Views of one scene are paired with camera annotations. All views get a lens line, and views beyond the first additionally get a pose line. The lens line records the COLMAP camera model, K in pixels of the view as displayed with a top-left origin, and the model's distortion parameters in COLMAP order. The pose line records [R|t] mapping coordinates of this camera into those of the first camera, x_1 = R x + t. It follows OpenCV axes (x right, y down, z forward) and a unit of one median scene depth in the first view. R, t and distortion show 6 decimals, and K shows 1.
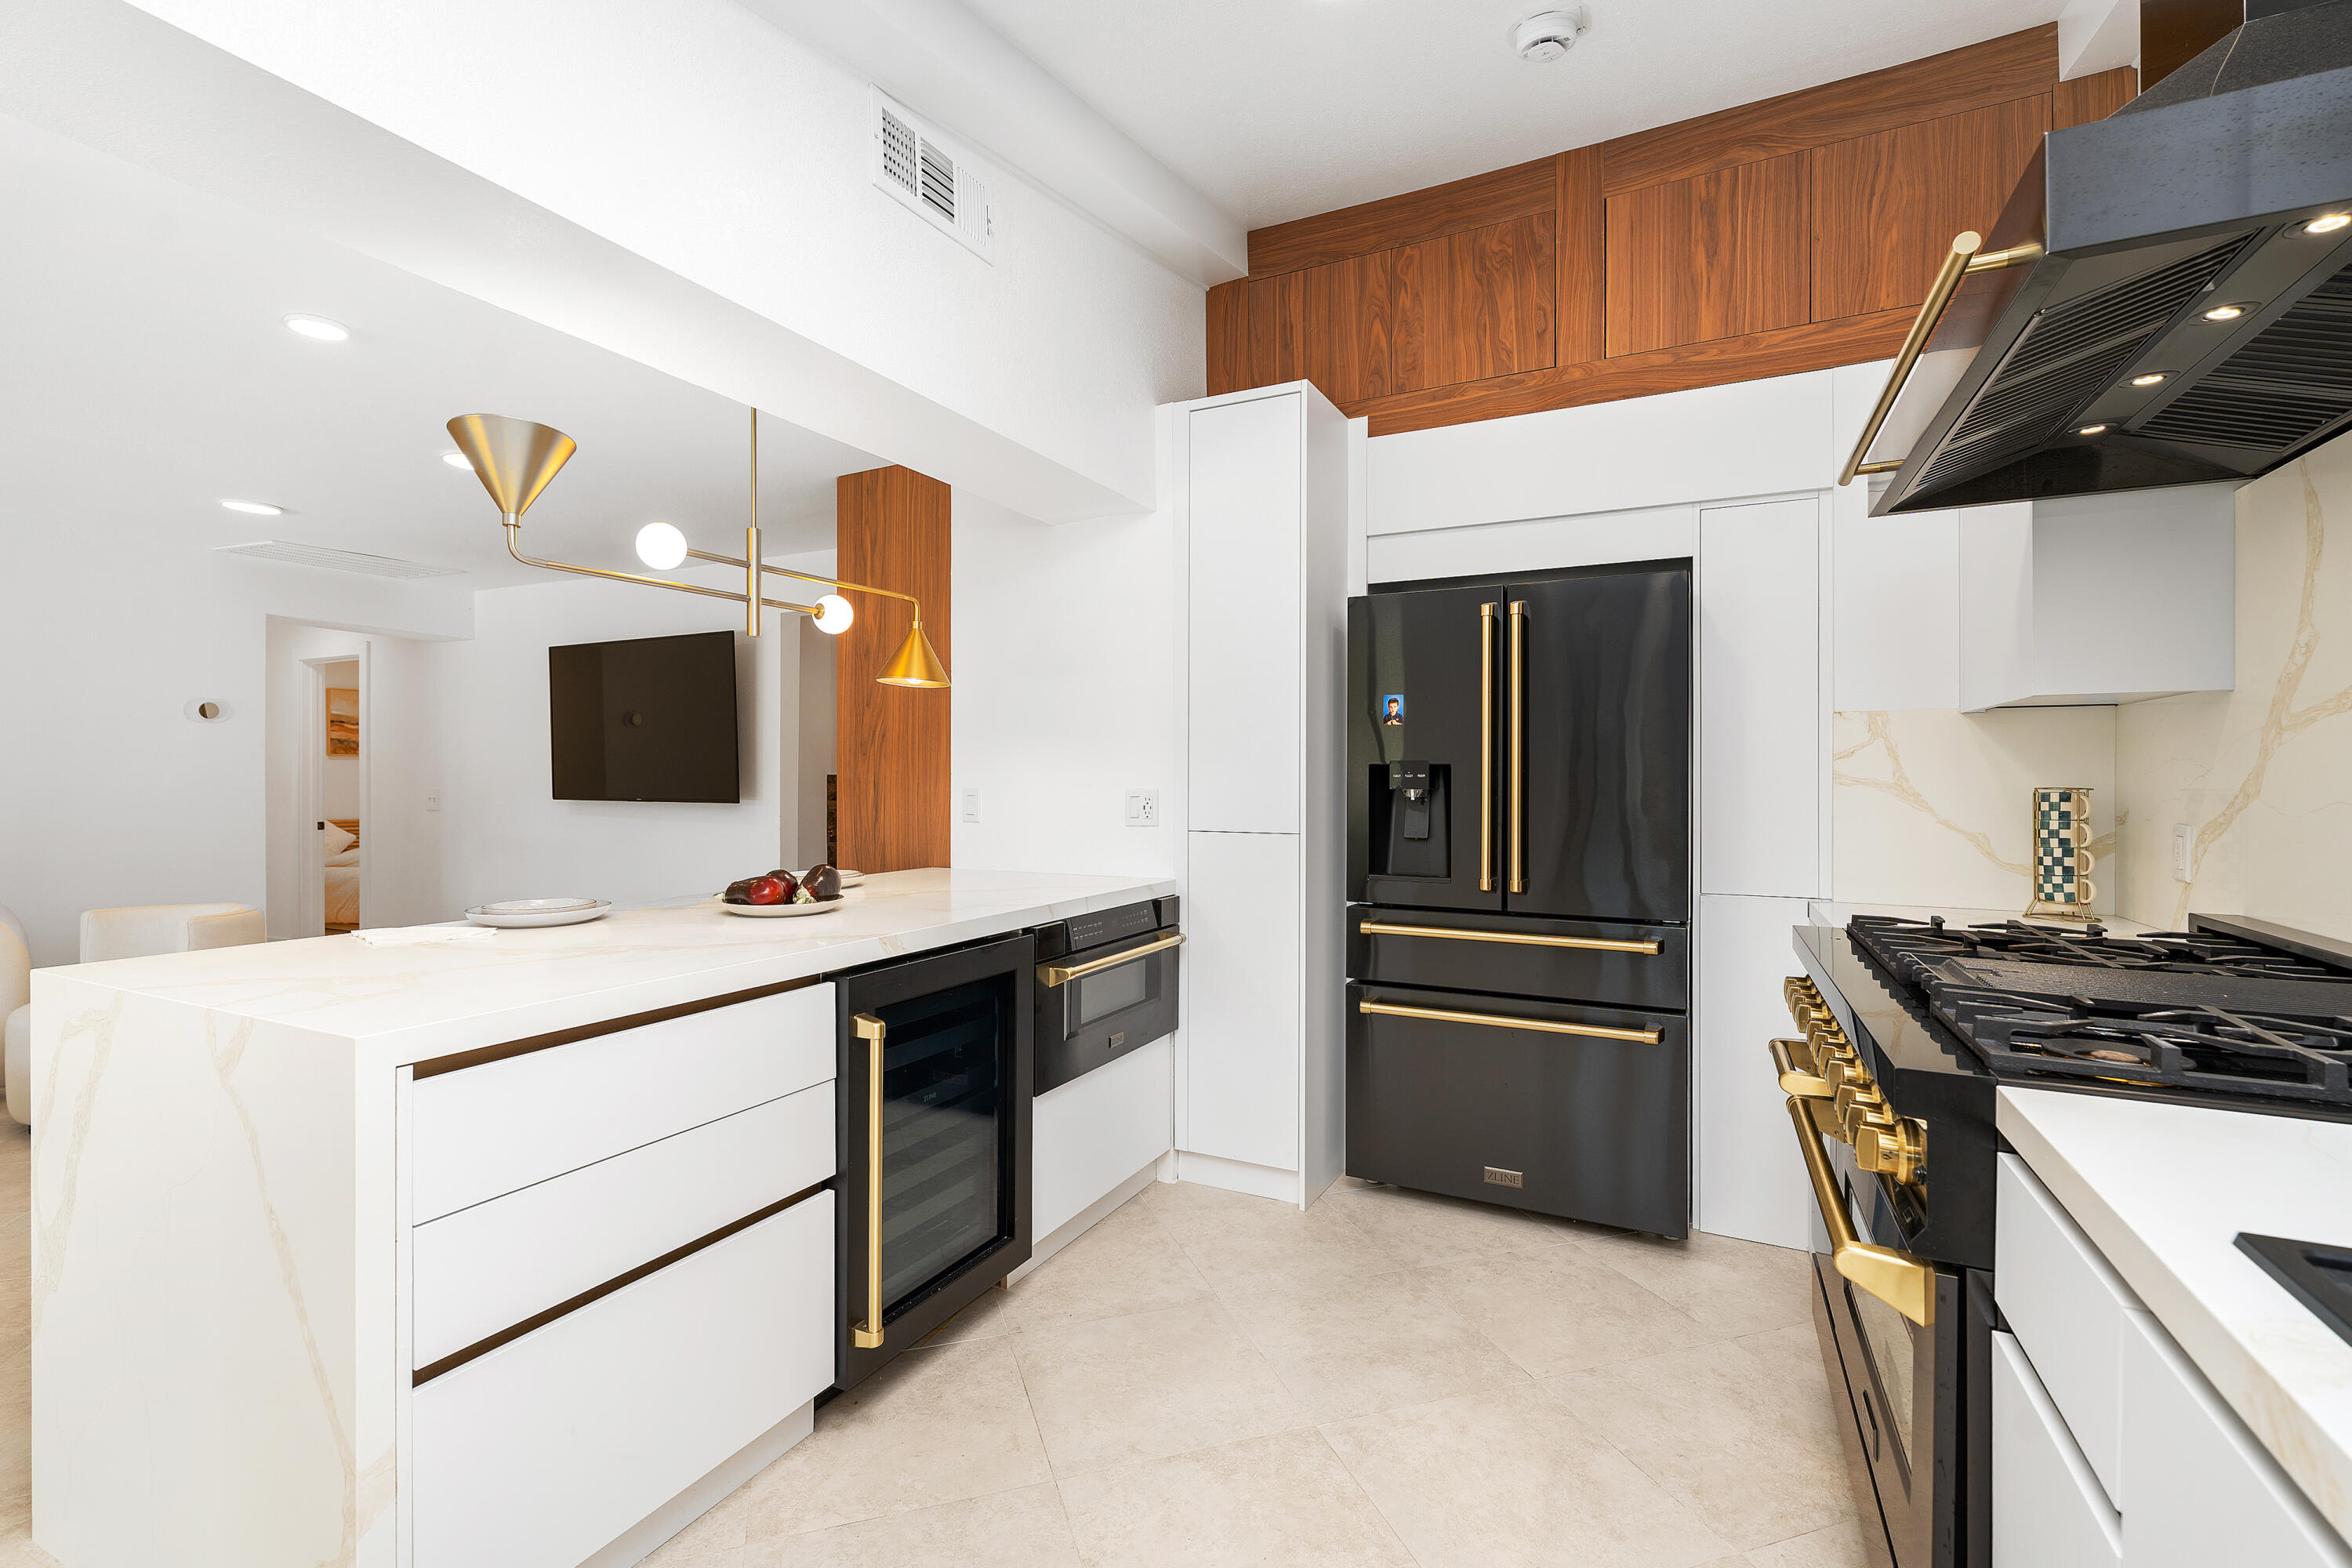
lens RADIAL K [[1049.2, 0, 1177.7], [0, 1049.2, 773.5], [0, 0, 1]] dist [0.000723, 0.000088]
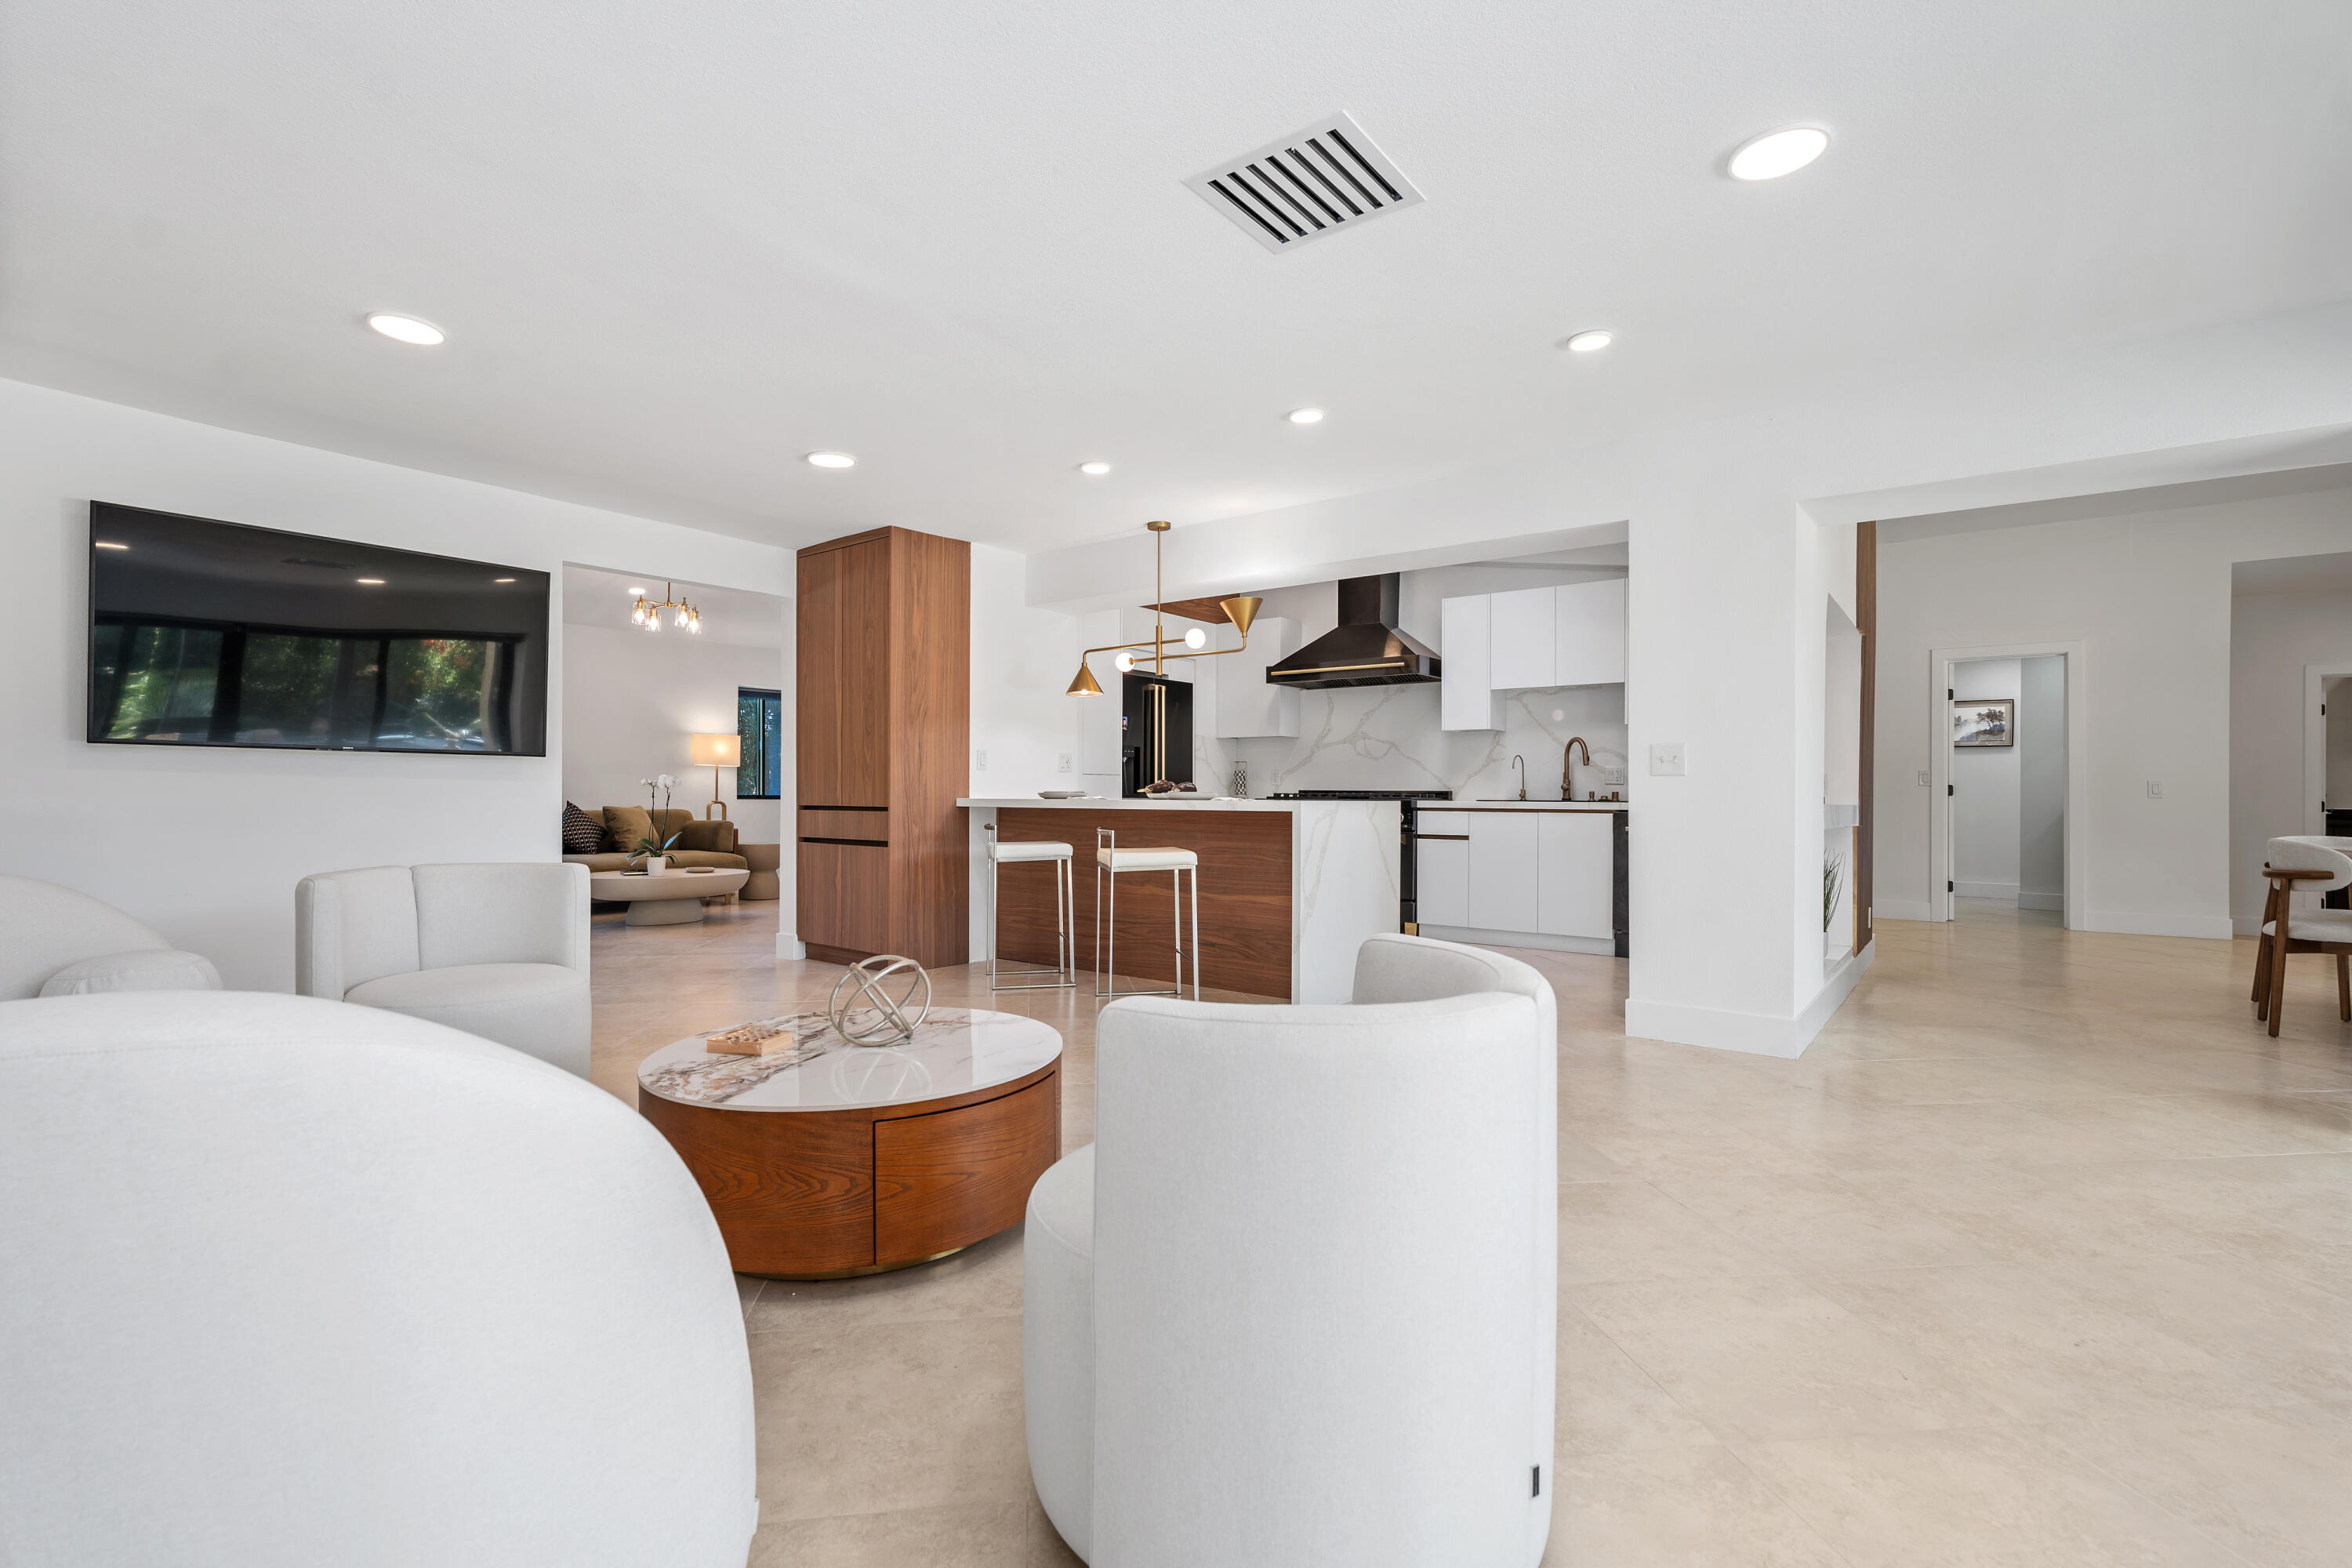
lens RADIAL K [[1051.2, 0, 1169.3], [0, 1051.2, 790.0], [0, 0, 1]] dist [0.001084, 0.000191]
pose [[0.218382, 0.005005, 0.975850, -1.653306], [-0.003880, 0.999983, -0.004260, 0.078895], [-0.975856, -0.002856, 0.218398, 0.333297]]
